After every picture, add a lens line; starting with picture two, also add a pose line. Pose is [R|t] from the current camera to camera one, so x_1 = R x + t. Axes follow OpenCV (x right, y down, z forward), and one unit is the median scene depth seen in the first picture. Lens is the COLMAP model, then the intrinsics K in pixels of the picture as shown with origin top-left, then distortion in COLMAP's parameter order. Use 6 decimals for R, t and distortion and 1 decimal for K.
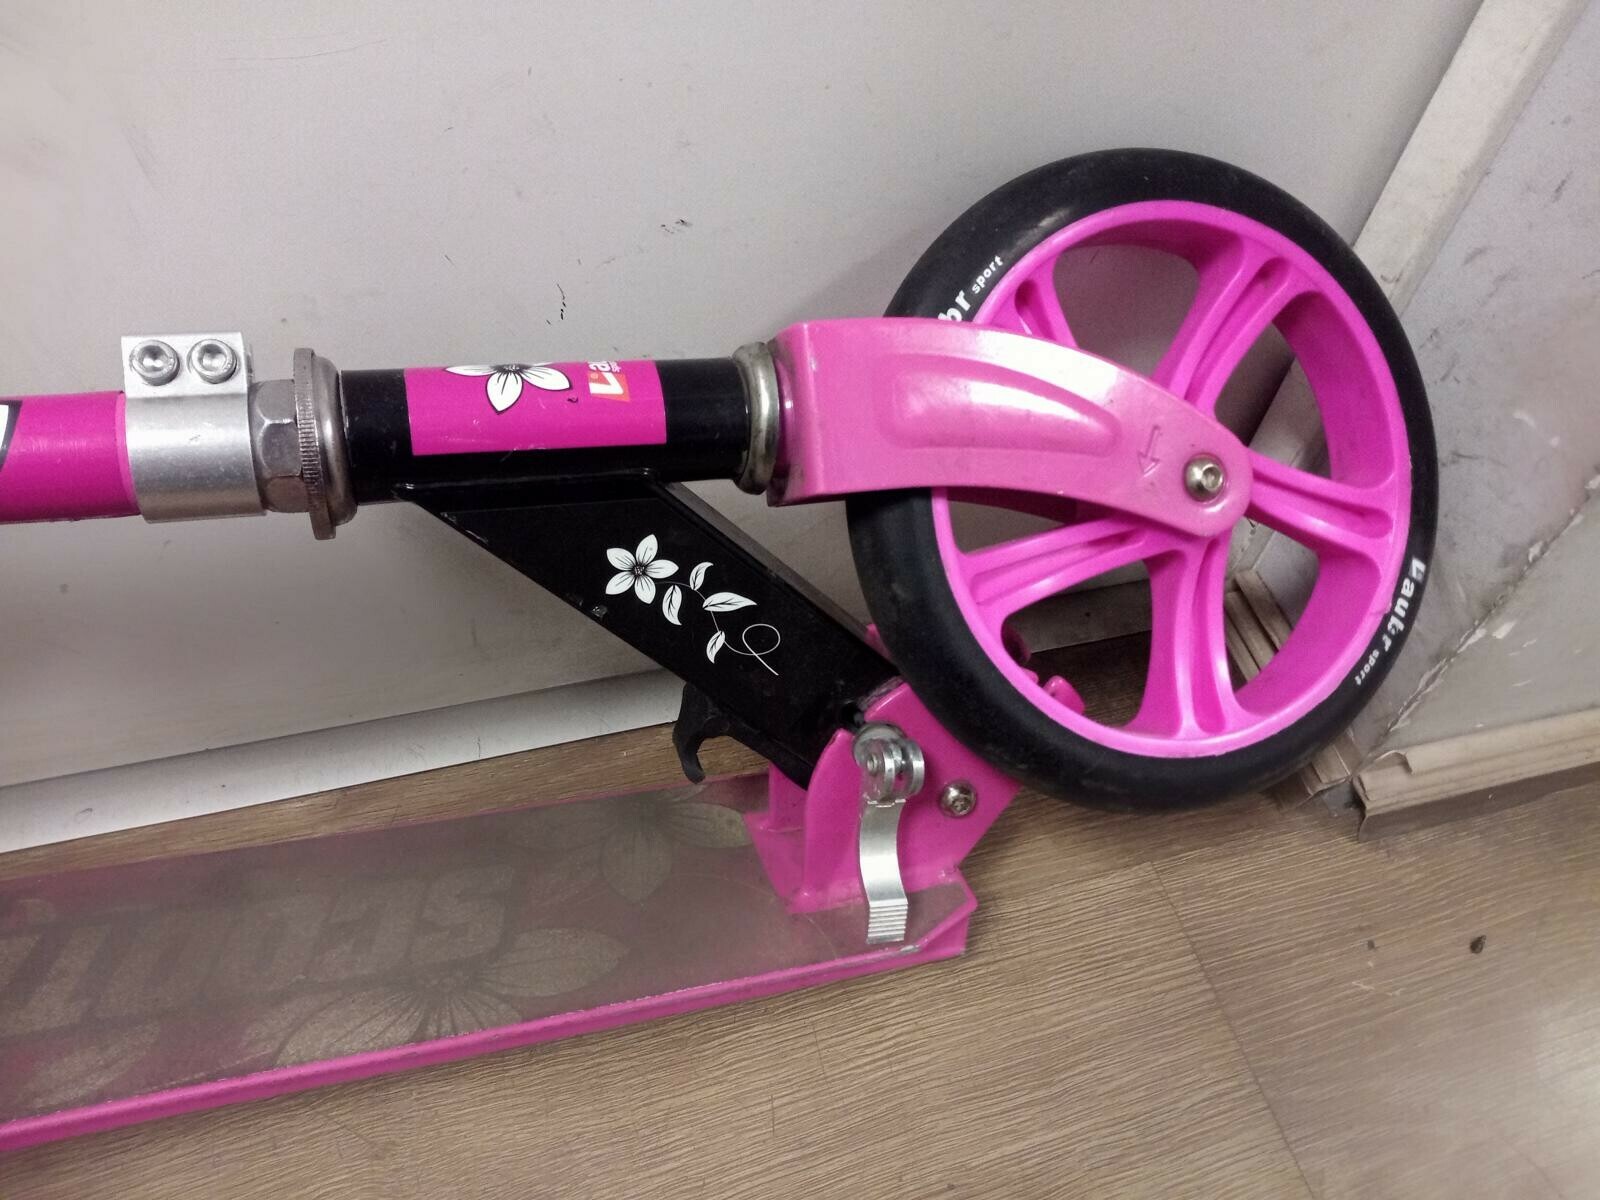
lens RADIAL K [[1216.6, 0, 800.0], [0, 1216.6, 600.0], [0, 0, 1]] dist [0.103032, -0.219063]
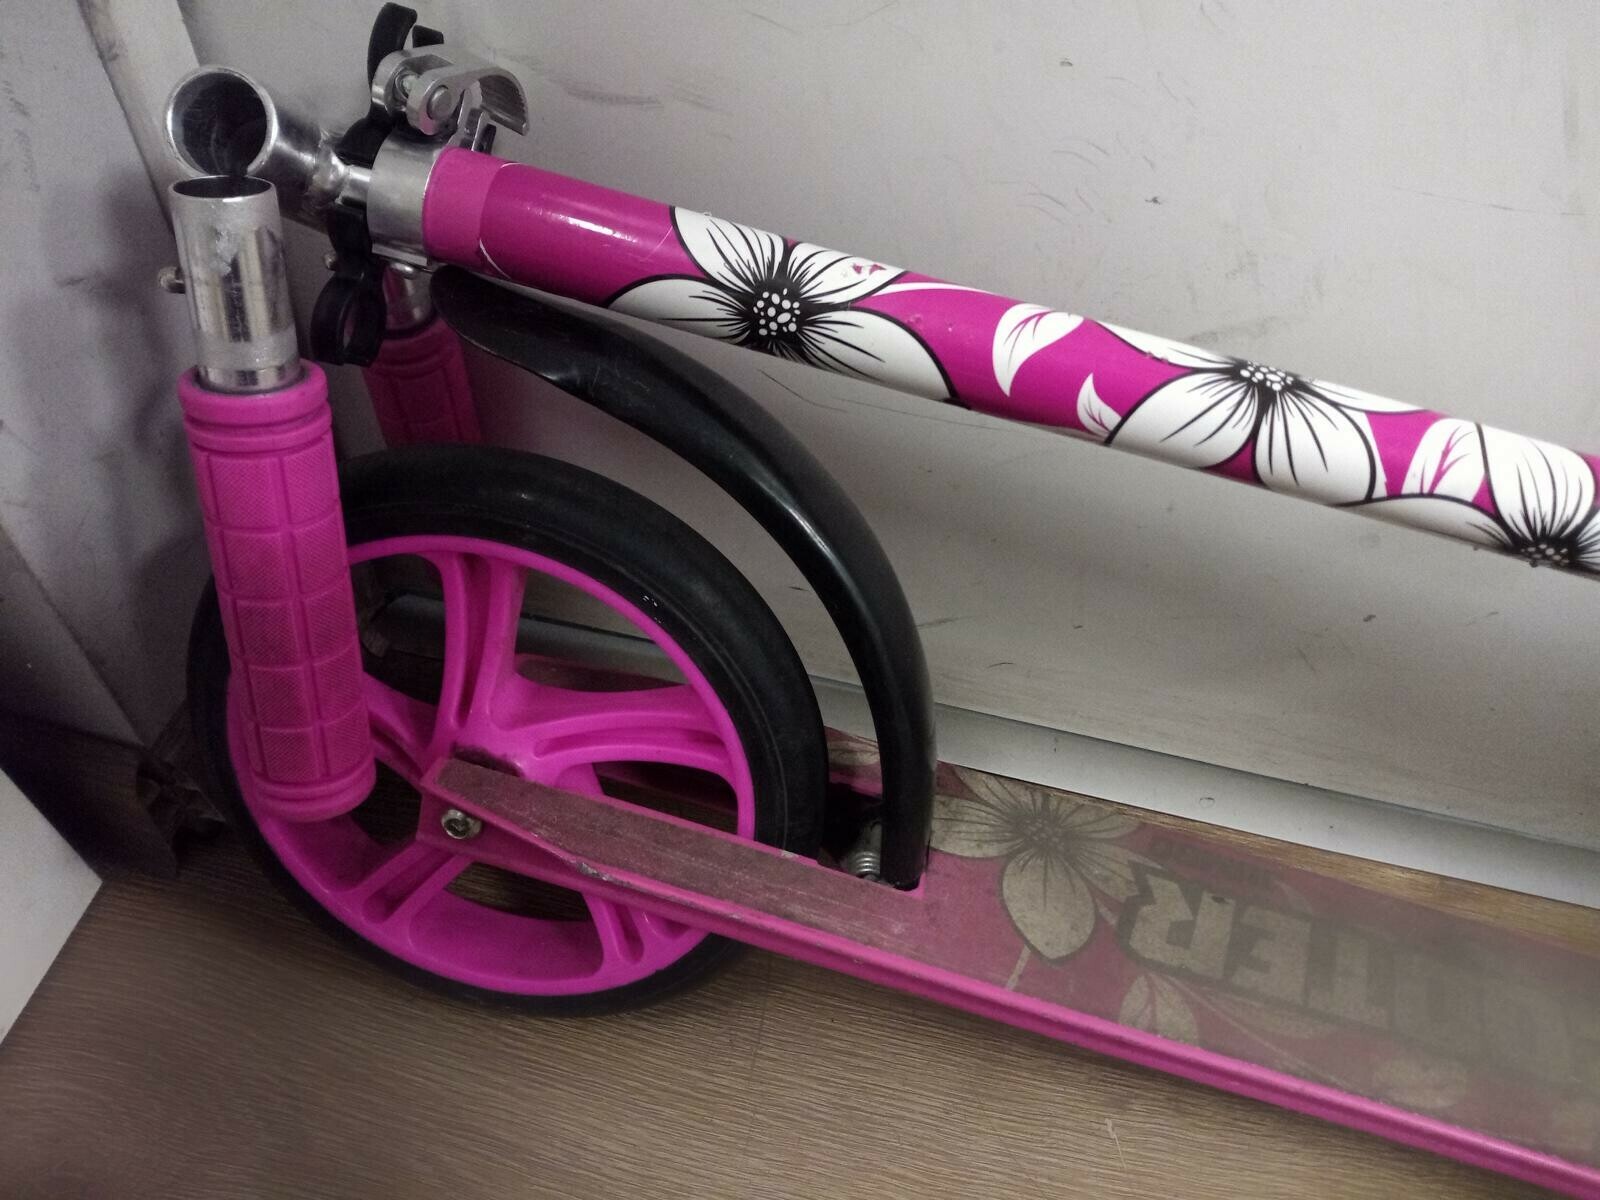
lens RADIAL K [[1216.6, 0, 800.0], [0, 1216.6, 600.0], [0, 0, 1]] dist [0.103032, -0.219063]
pose [[0.869765, 0.347451, -0.350408, -0.709792], [-0.364768, 0.930931, 0.017665, 0.148646], [0.332344, 0.112453, 0.936430, -0.188671]]
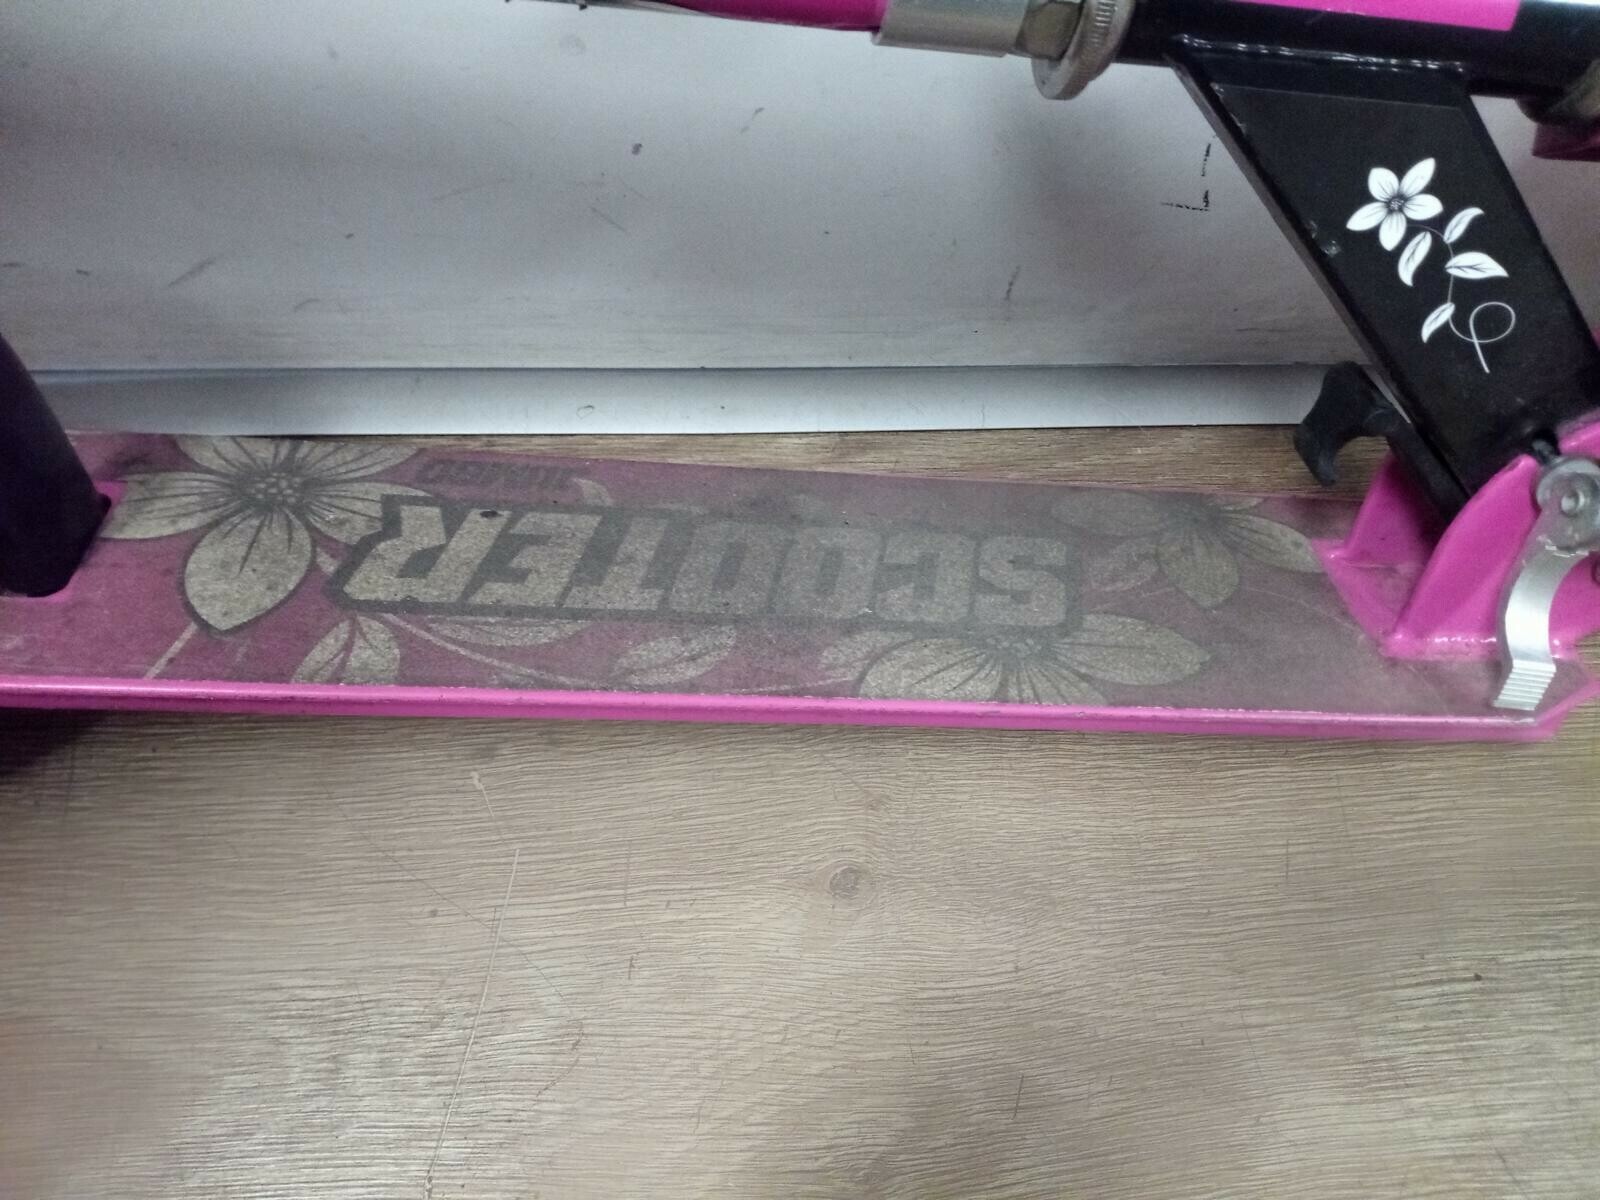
lens RADIAL K [[1216.6, 0, 800.0], [0, 1216.6, 600.0], [0, 0, 1]] dist [0.103032, -0.219063]
pose [[0.969546, 0.194873, -0.148342, -0.306219], [-0.160341, 0.962916, 0.216988, 0.101809], [0.185126, -0.186594, 0.964837, 0.095666]]
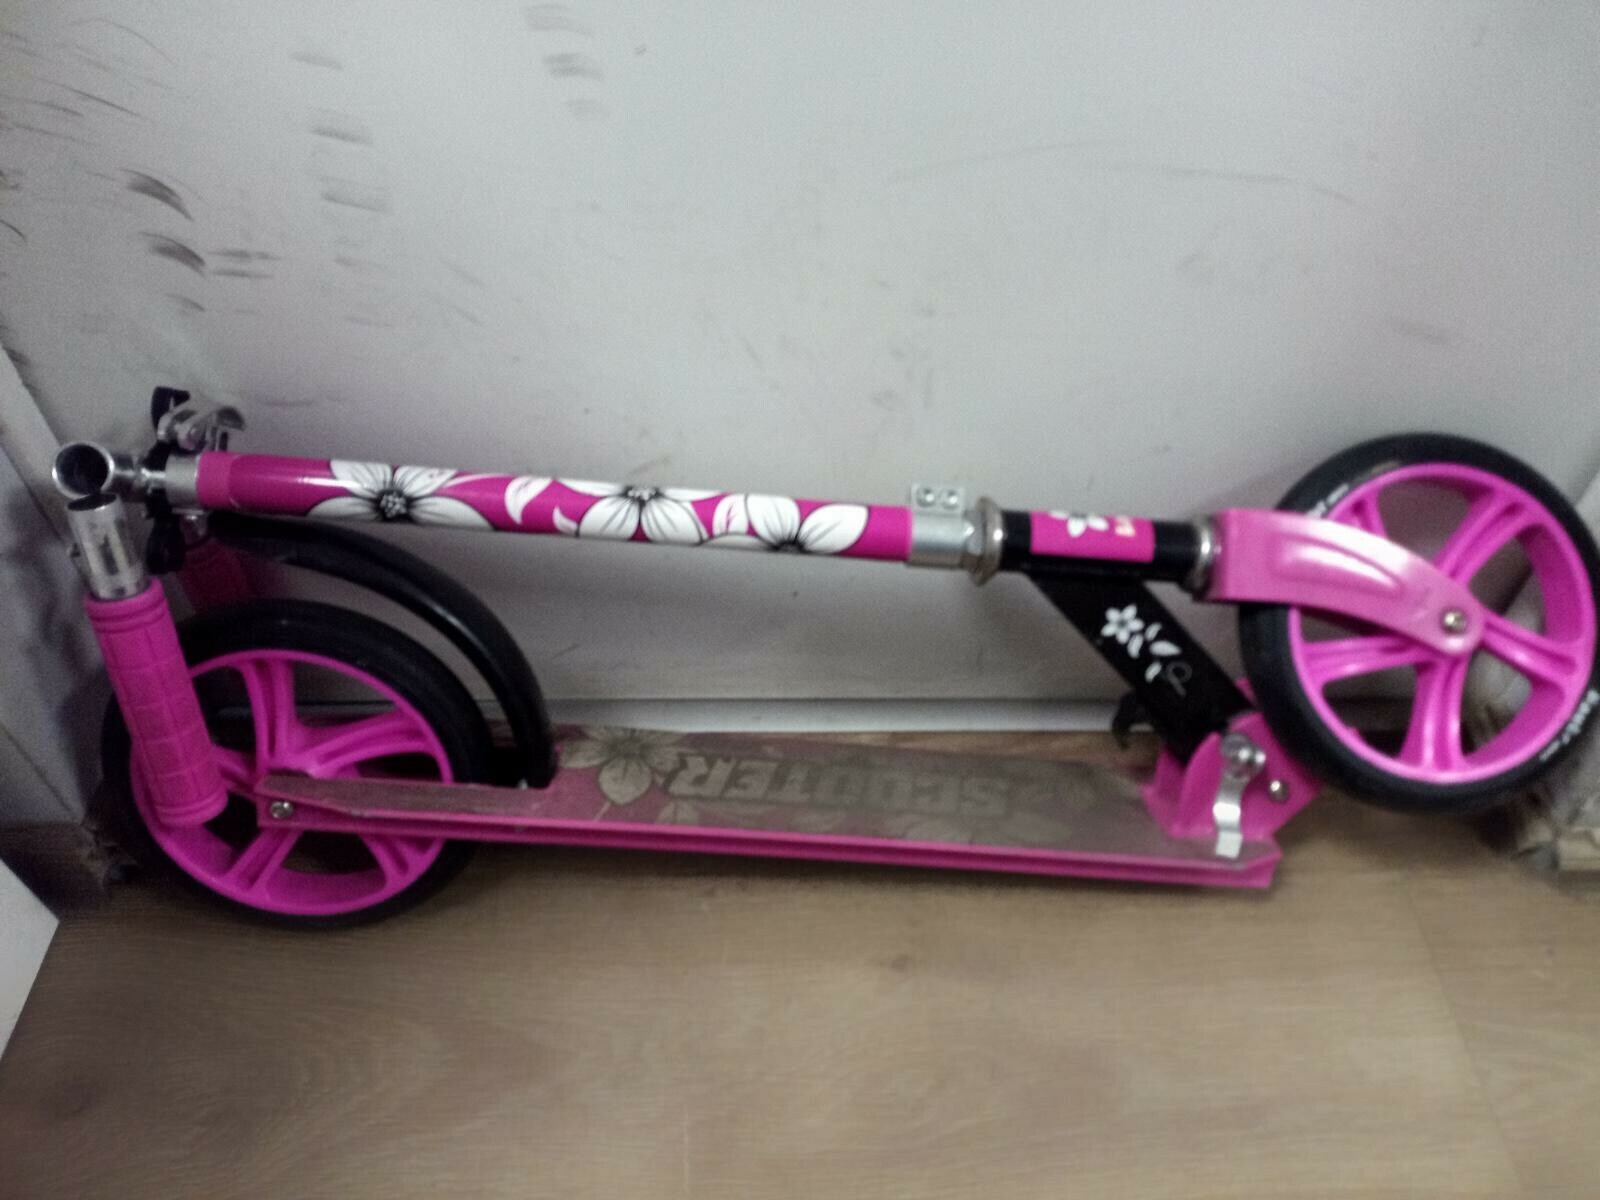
lens RADIAL K [[1200.5, 0, 800.0], [0, 1200.5, 600.0], [0, 0, 1]] dist [0.138991, -0.235779]
pose [[0.961126, 0.141646, -0.237008, -0.156285], [-0.161766, 0.984510, -0.067617, 0.135838], [0.223759, 0.103328, 0.969152, -0.882880]]
